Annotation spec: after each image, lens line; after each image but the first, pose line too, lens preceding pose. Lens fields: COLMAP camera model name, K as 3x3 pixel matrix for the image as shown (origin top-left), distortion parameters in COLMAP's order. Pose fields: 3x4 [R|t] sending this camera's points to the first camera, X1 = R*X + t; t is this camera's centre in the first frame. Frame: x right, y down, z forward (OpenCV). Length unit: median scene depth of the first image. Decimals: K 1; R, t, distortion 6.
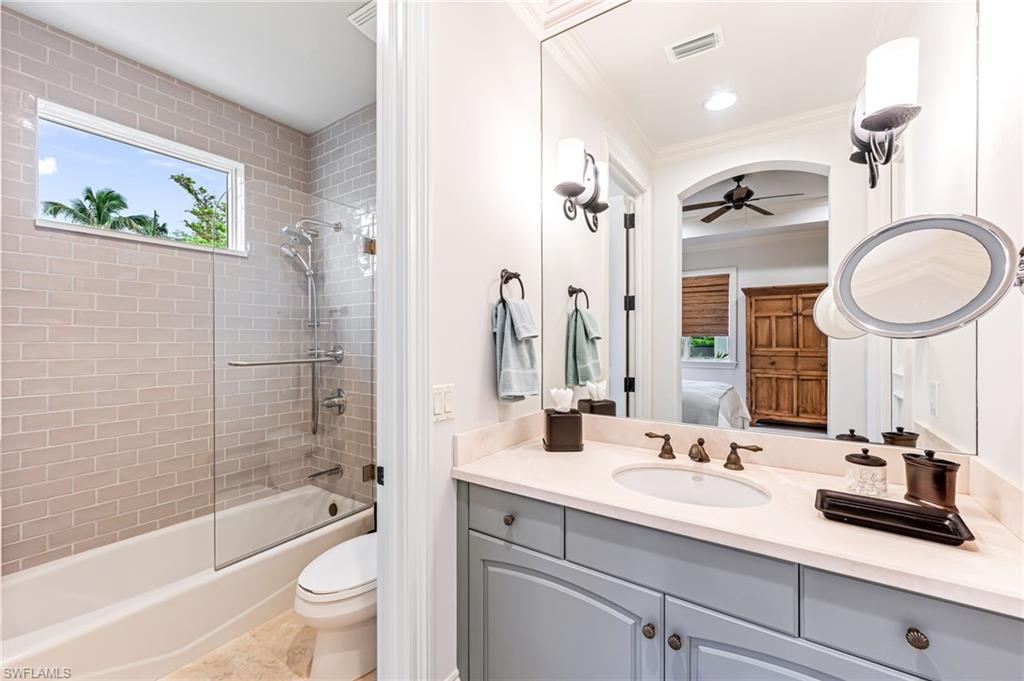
lens RADIAL K [[401.3, 0, 512.9], [0, 401.3, 338.3], [0, 0, 1]] dist [-0.003819, 0.000087]
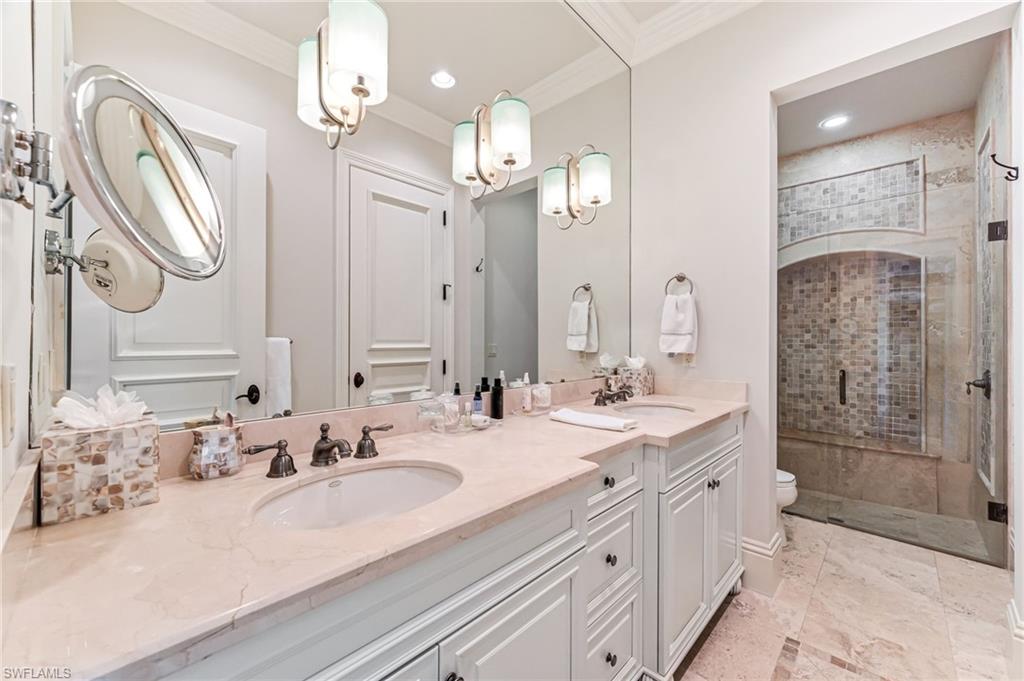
lens RADIAL K [[401.3, 0, 512.5], [0, 401.3, 340.0], [0, 0, 1]] dist [-0.003819, 0.000087]
pose [[0.174201, -0.001573, 0.984709, -0.227100], [0.004516, 0.999989, 0.000798, 0.073688], [-0.984700, 0.004308, 0.174206, 0.520266]]
